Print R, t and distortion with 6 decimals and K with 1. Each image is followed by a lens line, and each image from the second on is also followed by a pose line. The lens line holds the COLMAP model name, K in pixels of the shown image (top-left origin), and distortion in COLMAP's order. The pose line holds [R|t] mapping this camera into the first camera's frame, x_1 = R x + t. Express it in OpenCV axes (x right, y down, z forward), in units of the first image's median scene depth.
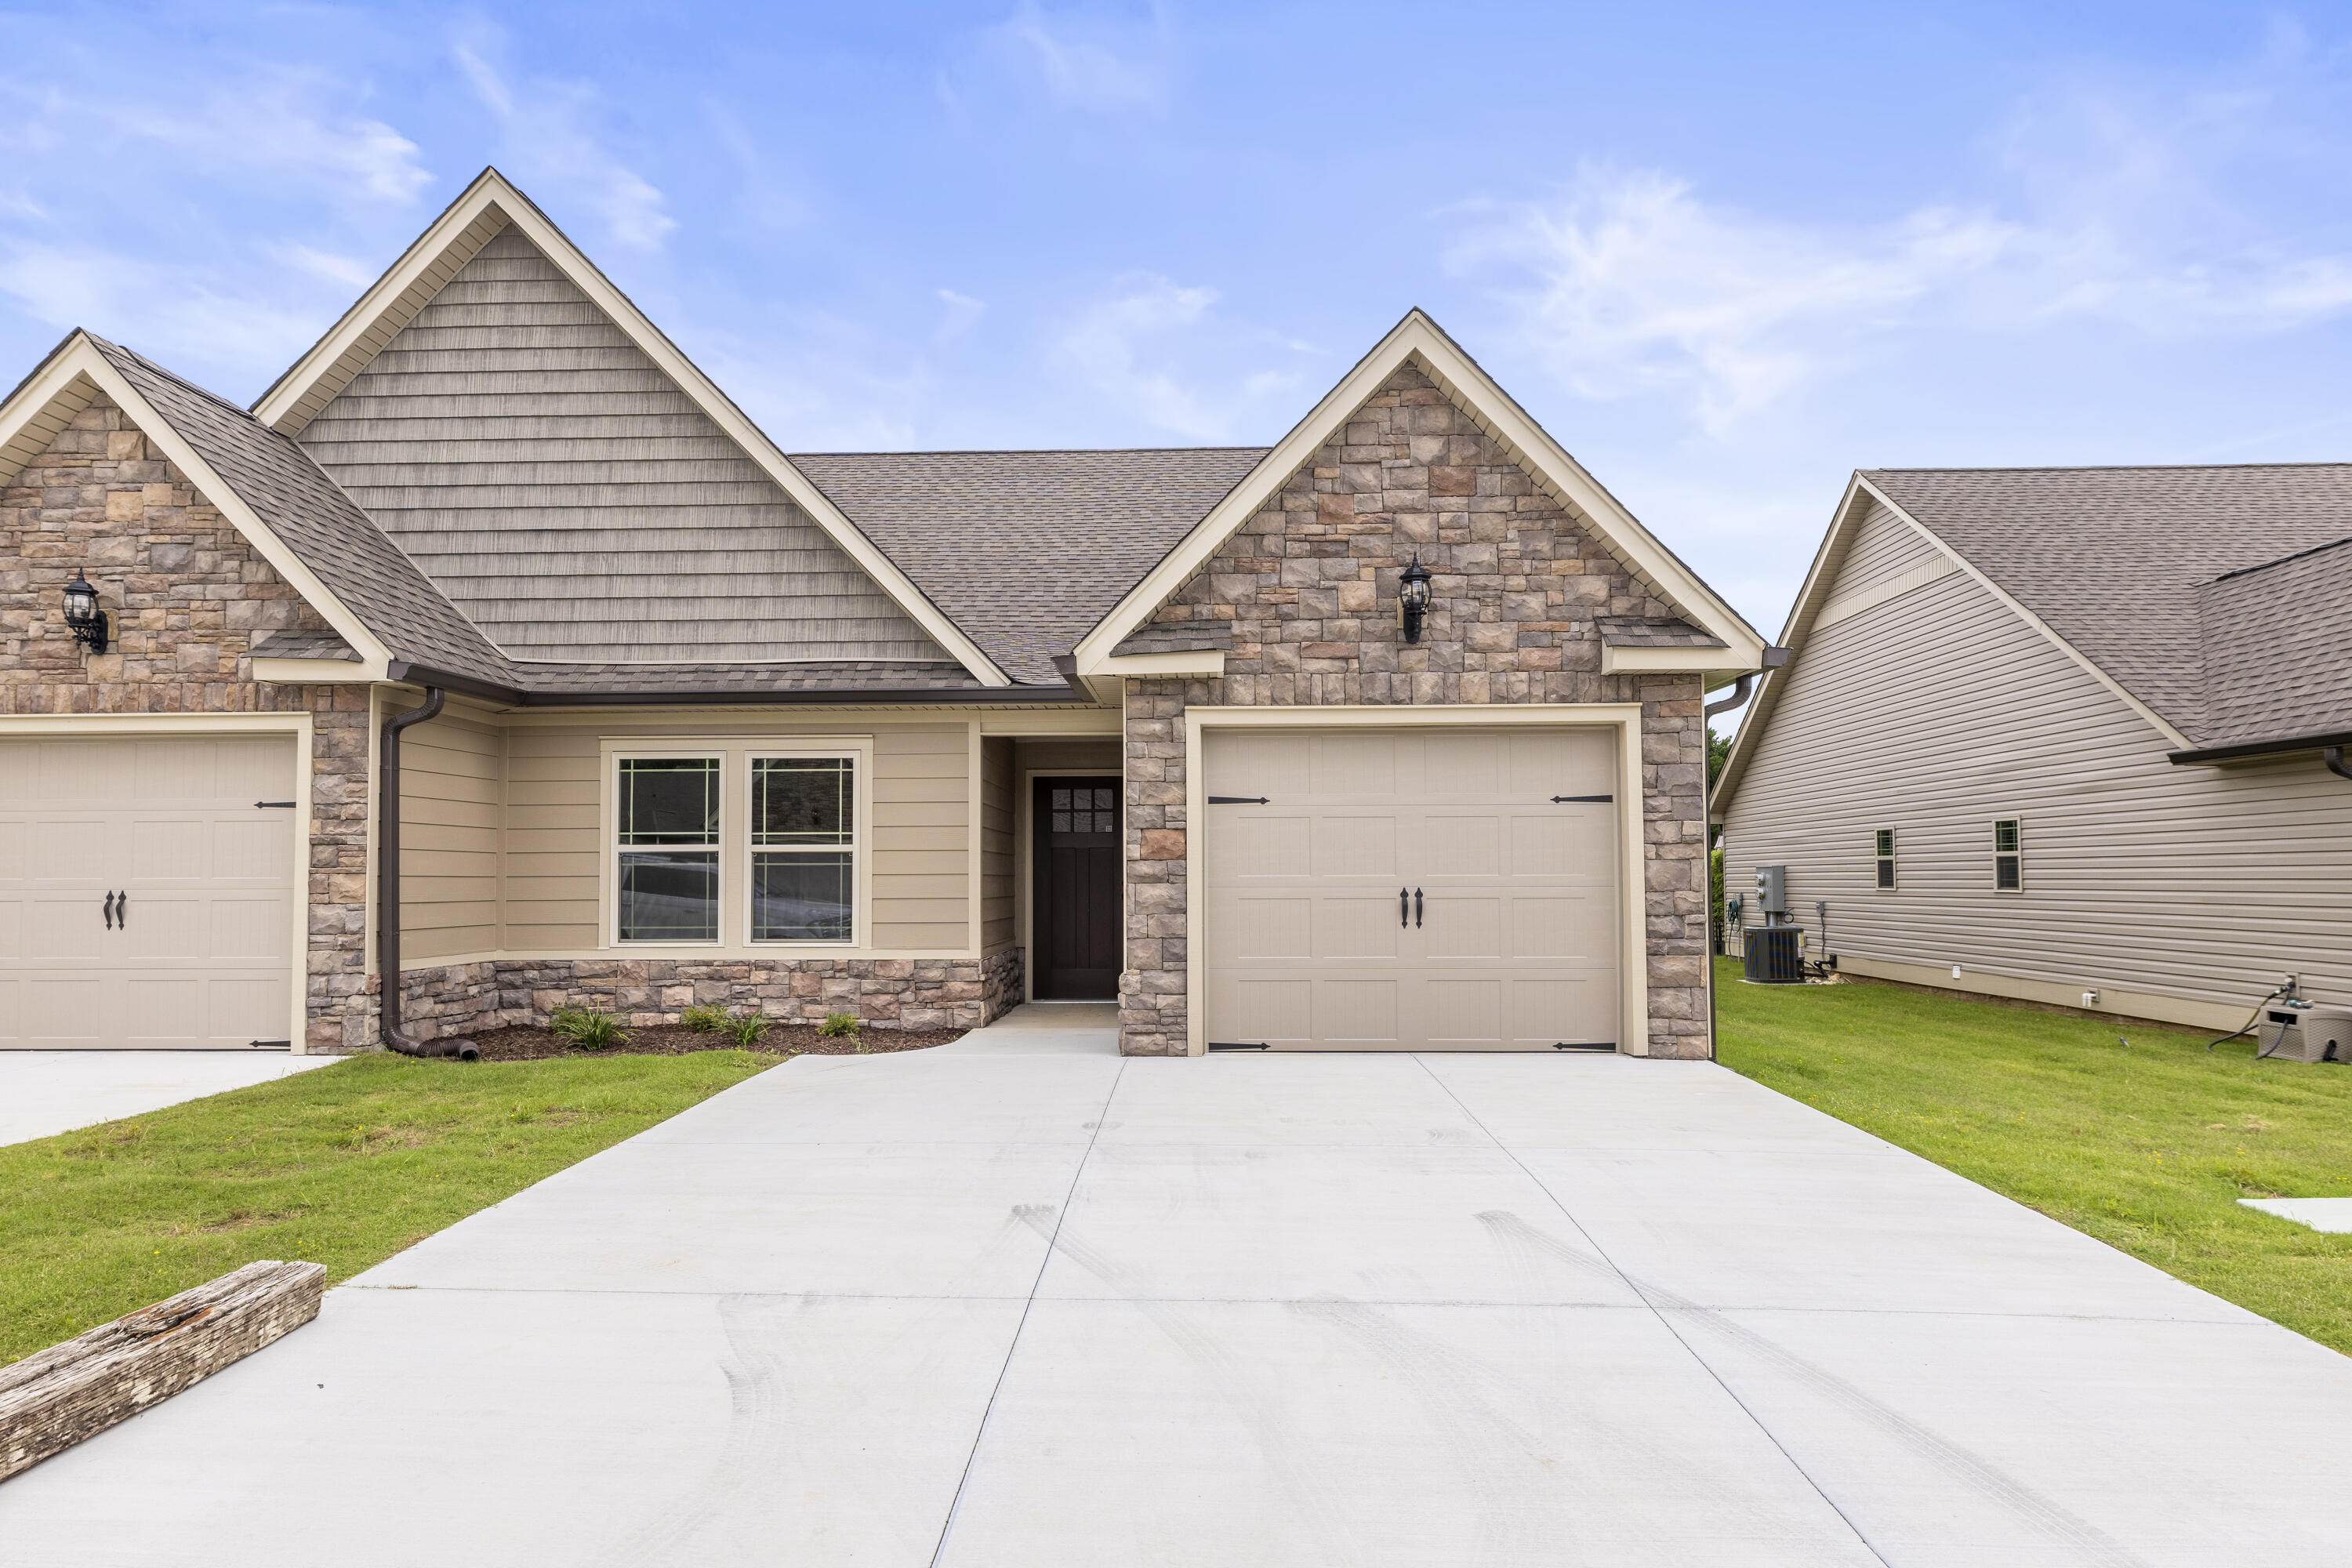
lens RADIAL K [[1380.4, 0, 1181.9], [0, 1380.4, 795.4], [0, 0, 1]] dist [-0.006277, -0.000575]
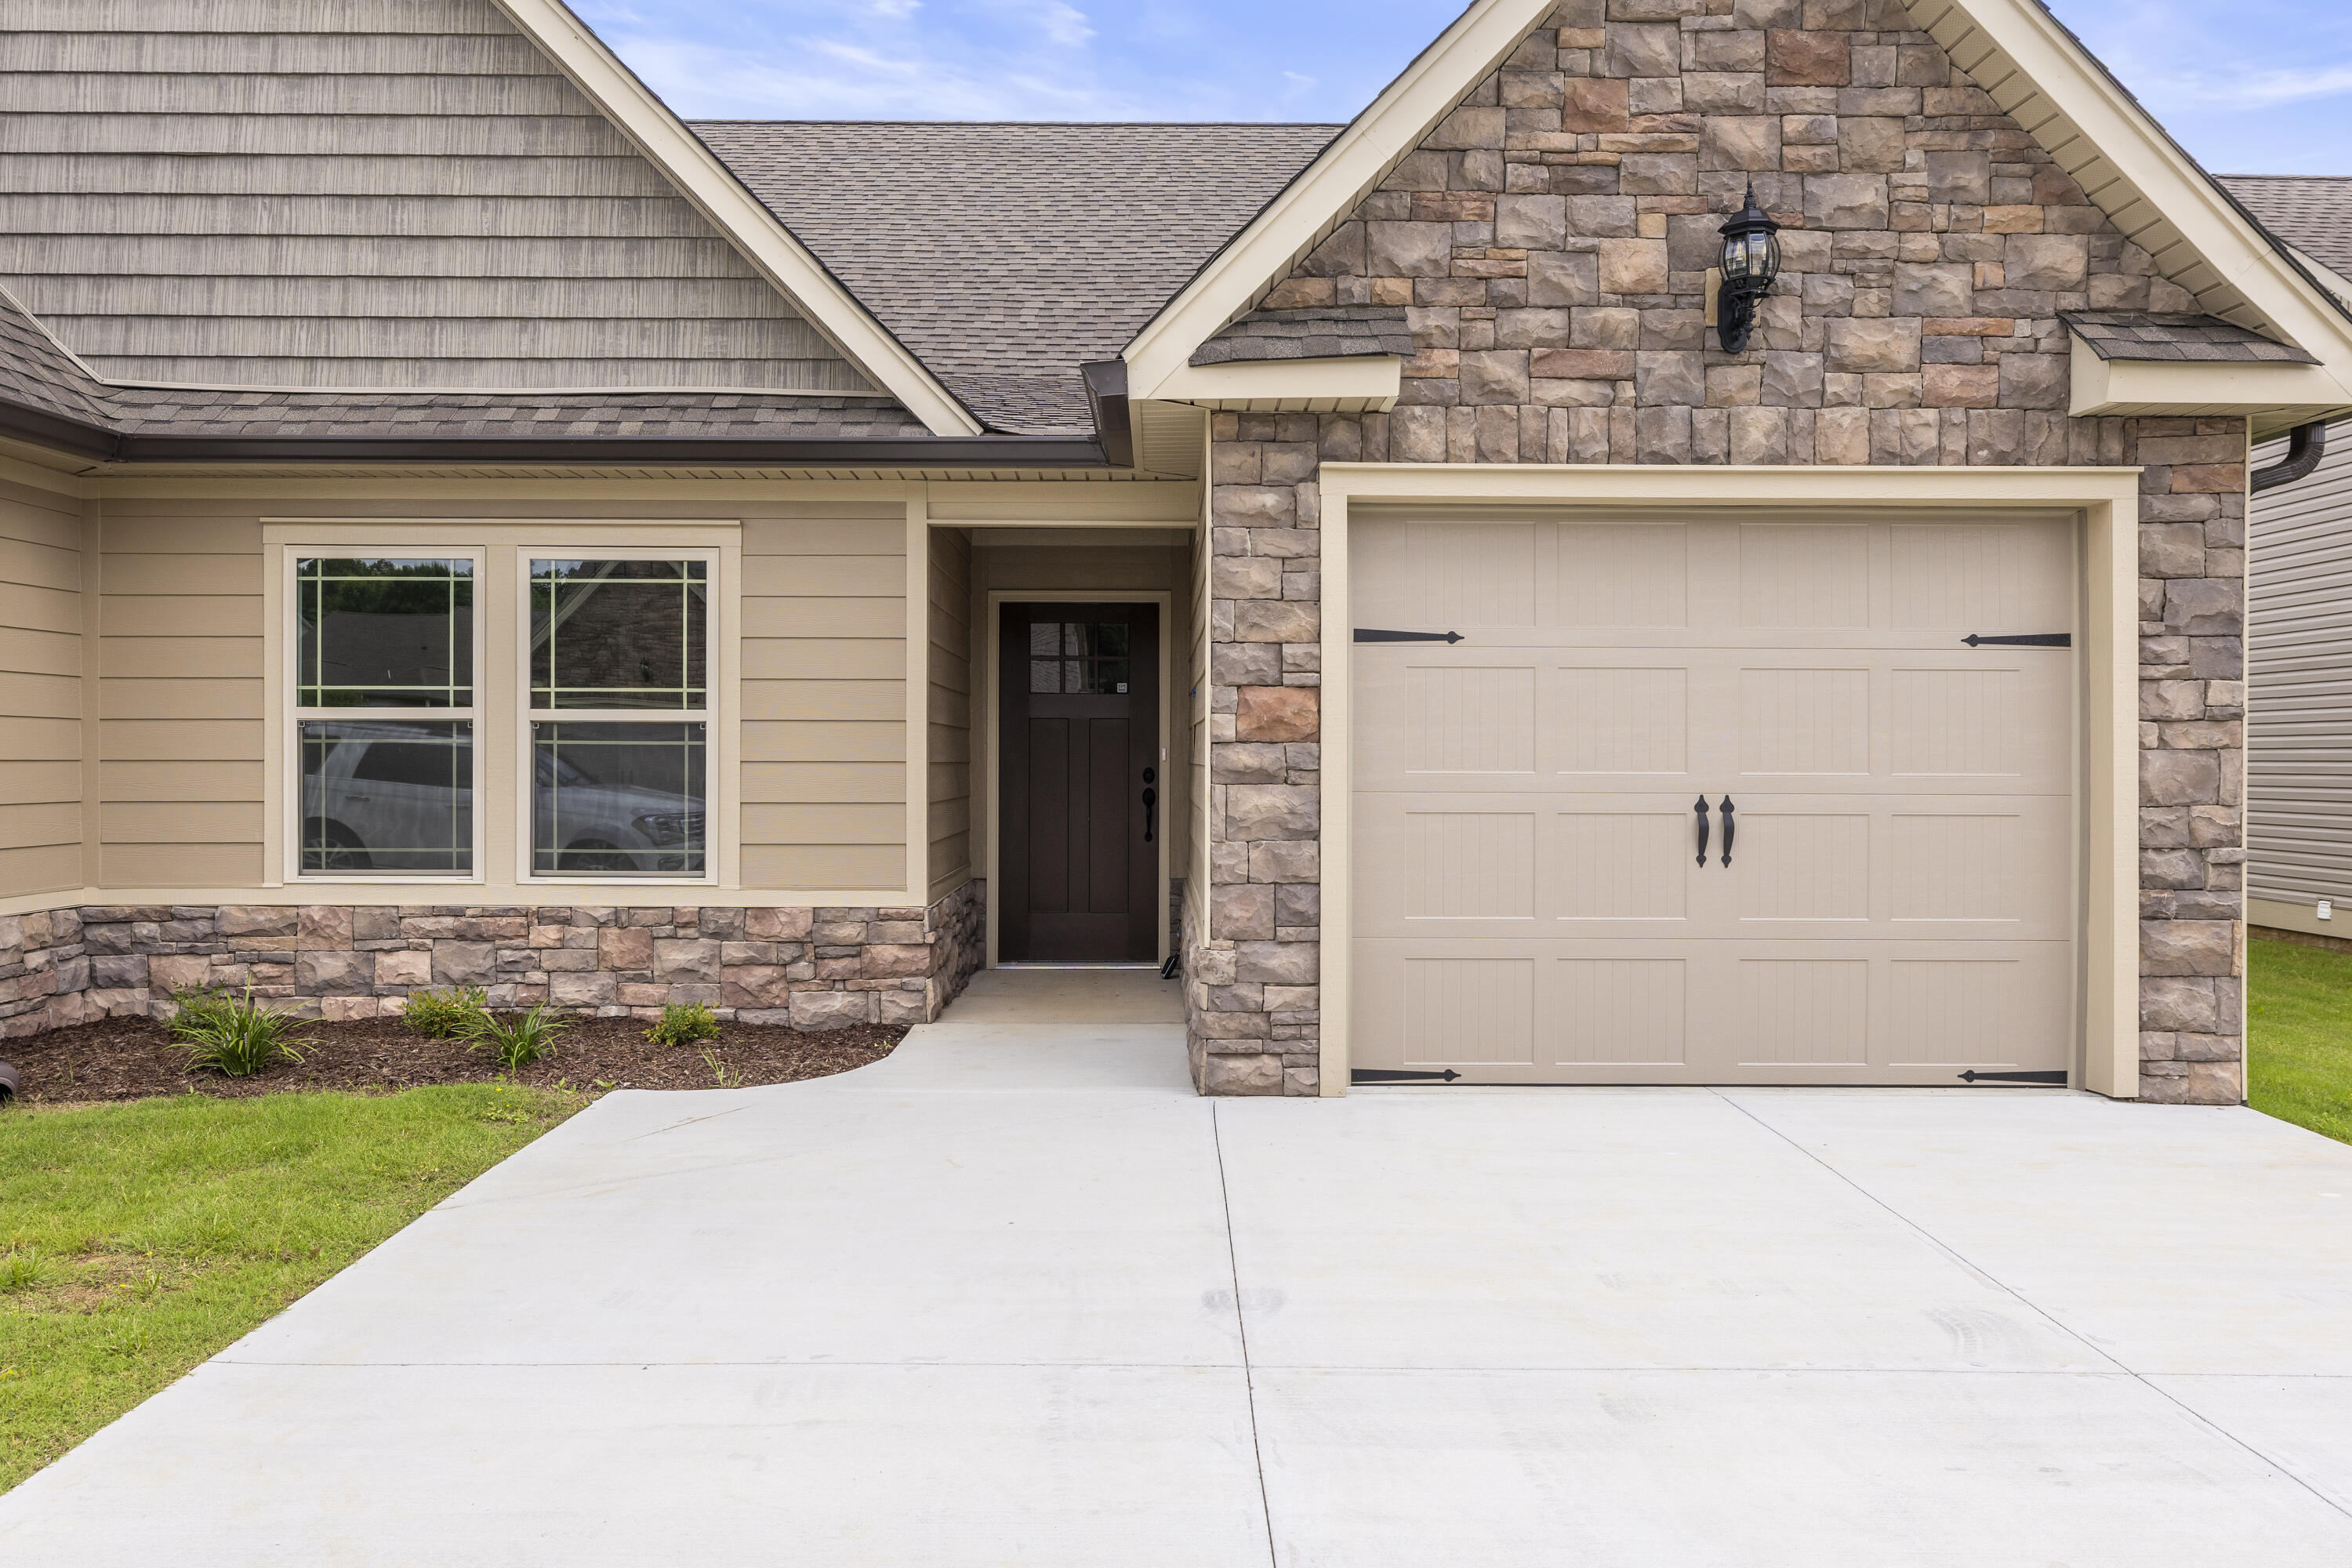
lens RADIAL K [[1775.0, 0, 1187.4], [0, 1775.0, 738.8], [0, 0, 1]] dist [-0.004340, 0.000920]
pose [[0.999318, 0.008039, 0.036050, -0.073223], [-0.009815, 0.998732, 0.049386, 0.010389], [-0.035607, -0.049706, 0.998129, 0.286769]]
